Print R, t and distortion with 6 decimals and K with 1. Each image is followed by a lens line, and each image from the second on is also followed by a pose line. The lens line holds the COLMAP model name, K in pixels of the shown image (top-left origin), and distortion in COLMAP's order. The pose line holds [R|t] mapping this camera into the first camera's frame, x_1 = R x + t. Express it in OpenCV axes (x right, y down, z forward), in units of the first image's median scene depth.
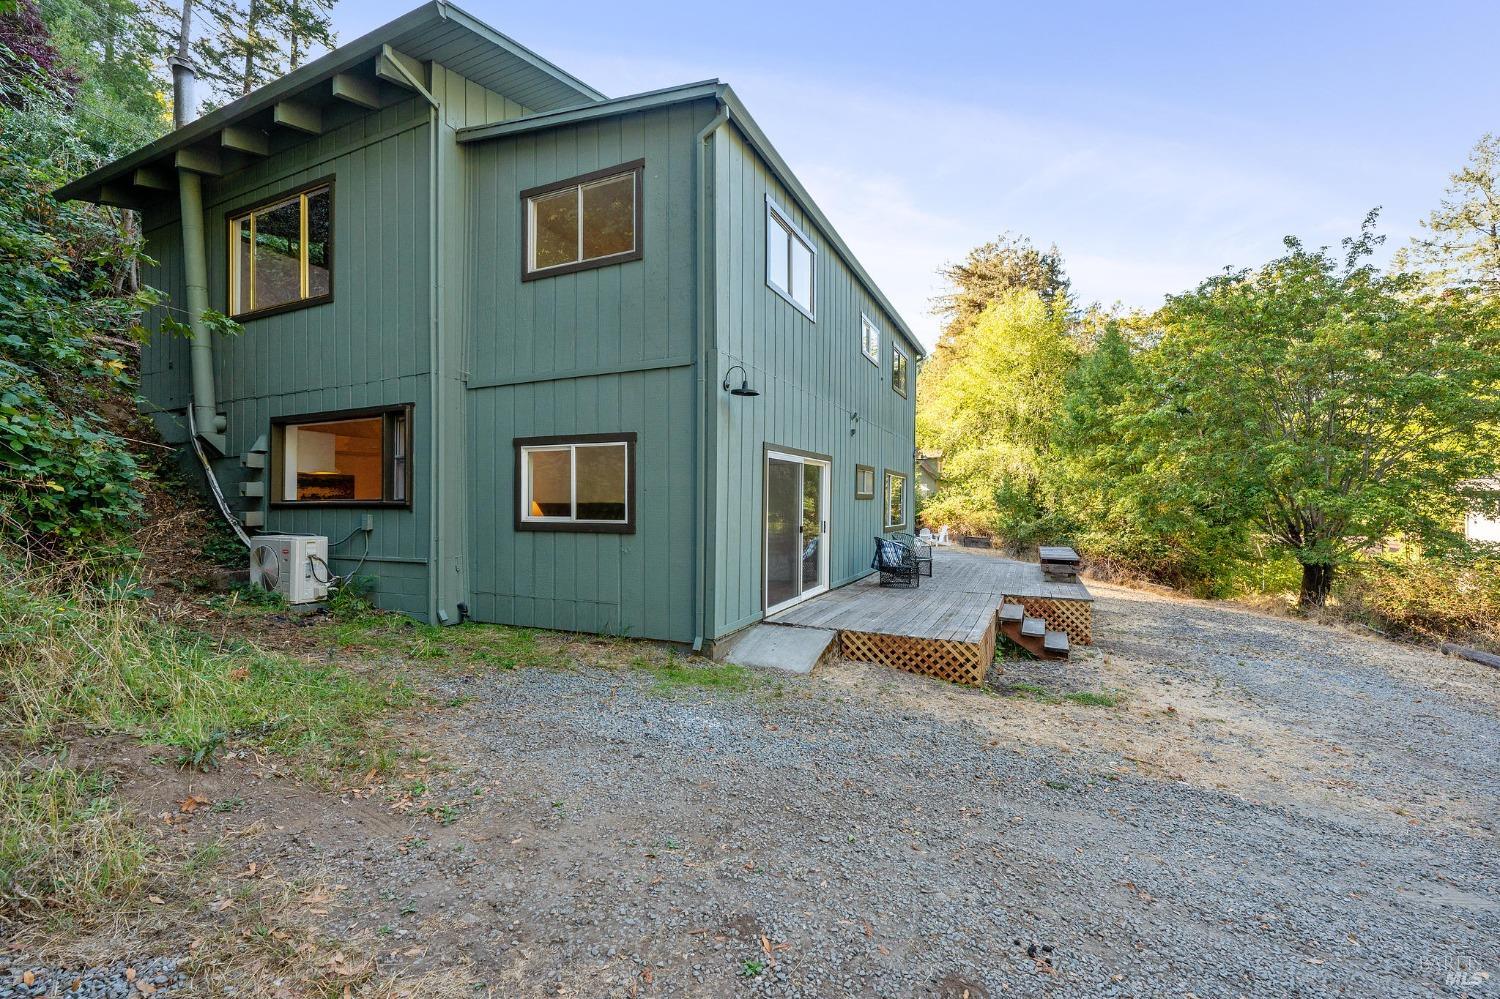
lens RADIAL K [[604.3, 0, 748.2], [0, 604.3, 486.9], [0, 0, 1]] dist [-0.000155, 0.000203]
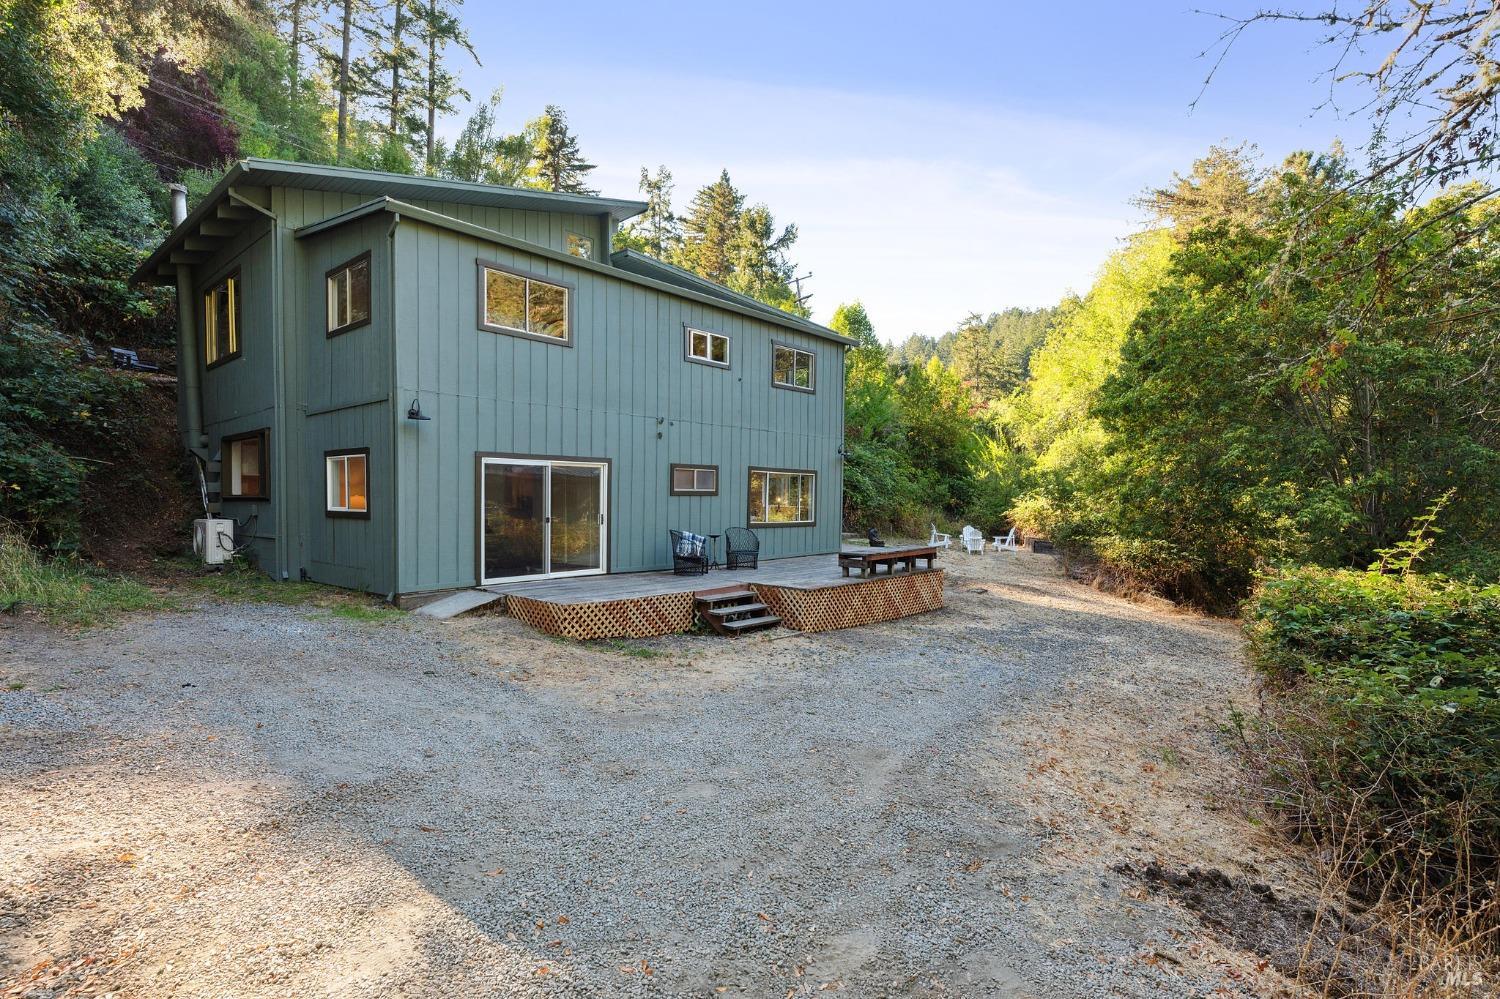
lens RADIAL K [[725.4, 0, 750.0], [0, 725.4, 499.5], [0, 0, 1]] dist [0.003701, 0.000795]
pose [[0.957770, 0.004417, -0.287501, 0.839917], [0.002785, 0.999693, 0.024637, -0.005555], [0.287521, -0.024397, 0.957464, -0.265771]]
